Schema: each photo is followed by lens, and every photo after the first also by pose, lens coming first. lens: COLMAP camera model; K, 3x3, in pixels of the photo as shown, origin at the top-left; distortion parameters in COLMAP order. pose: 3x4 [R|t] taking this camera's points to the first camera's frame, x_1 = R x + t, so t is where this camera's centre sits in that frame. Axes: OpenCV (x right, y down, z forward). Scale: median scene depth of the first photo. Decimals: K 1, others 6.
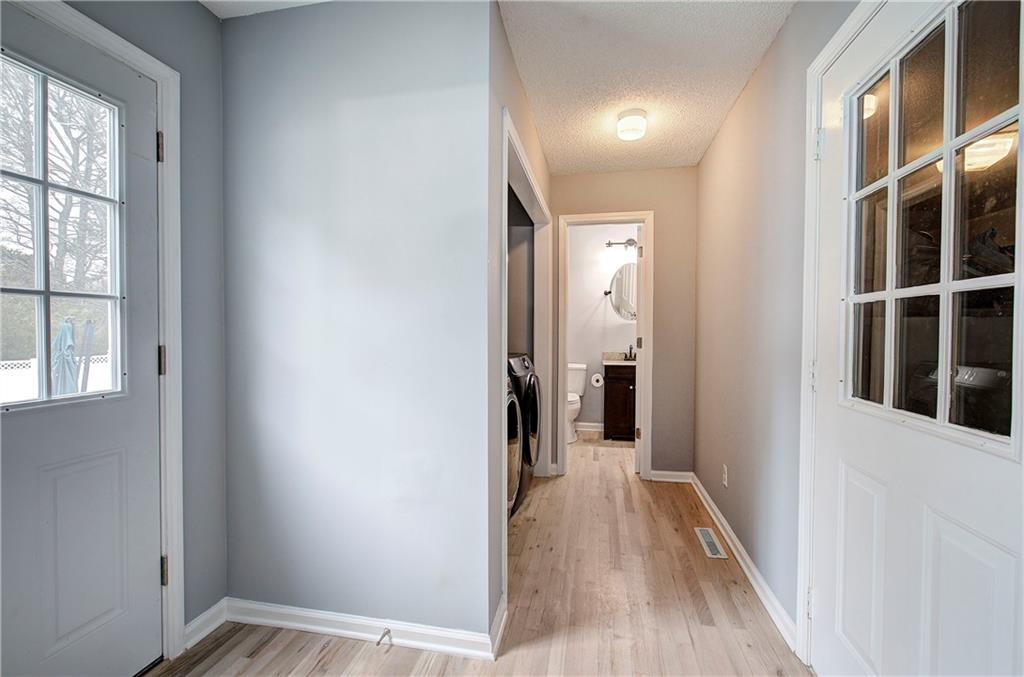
lens RADIAL K [[431.3, 0, 511.9], [0, 431.3, 337.7], [0, 0, 1]] dist [-0.002292, 0.000417]
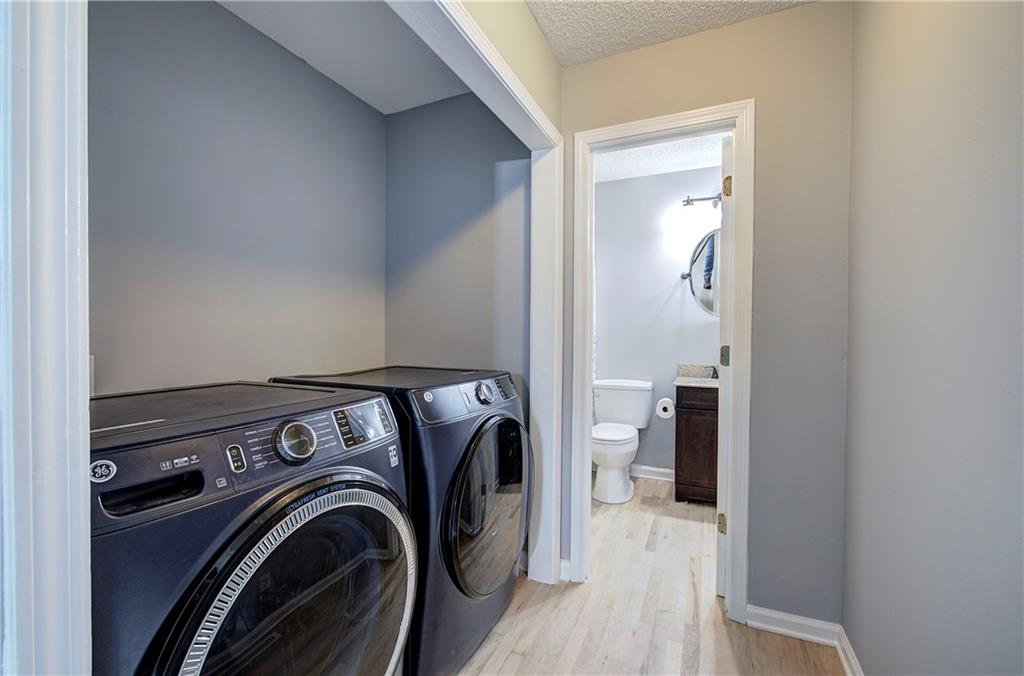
lens RADIAL K [[431.3, 0, 511.9], [0, 431.3, 337.2], [0, 0, 1]] dist [-0.002292, 0.000417]
pose [[0.974856, 0.004550, -0.222788, 0.155152], [-0.005430, 0.999980, -0.003341, -0.007118], [0.222768, 0.004467, 0.974861, 0.414480]]
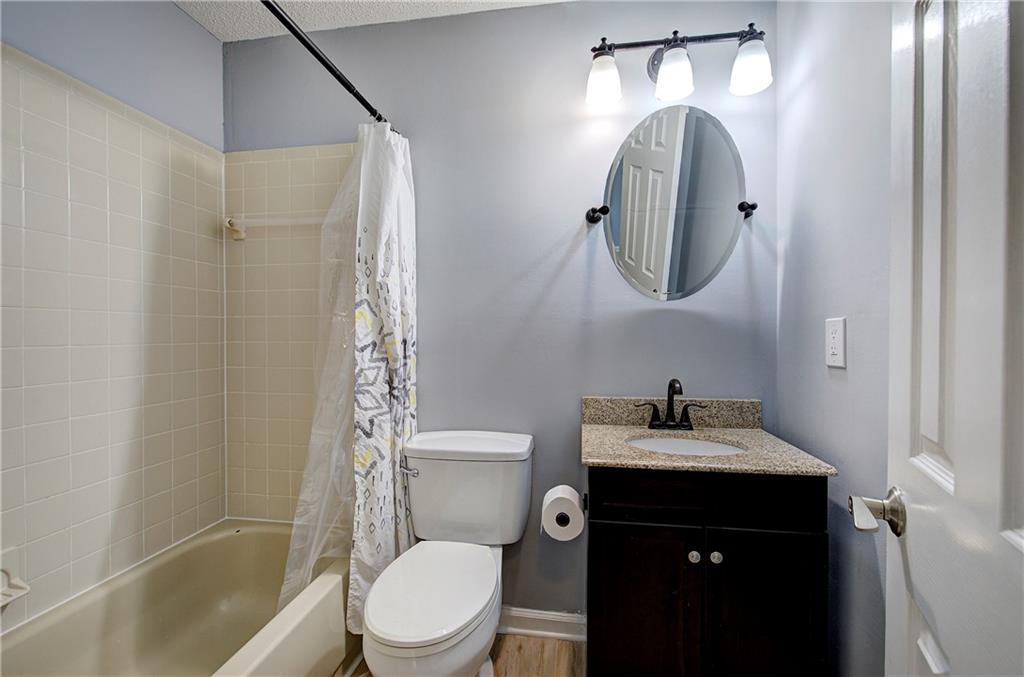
lens RADIAL K [[431.3, 0, 511.9], [0, 431.3, 337.7], [0, 0, 1]] dist [-0.002292, 0.000417]
pose [[0.999113, -0.001019, 0.042088, 0.207908], [0.001363, 0.999966, -0.008149, -0.013671], [-0.042078, 0.008200, 0.999081, 0.978353]]
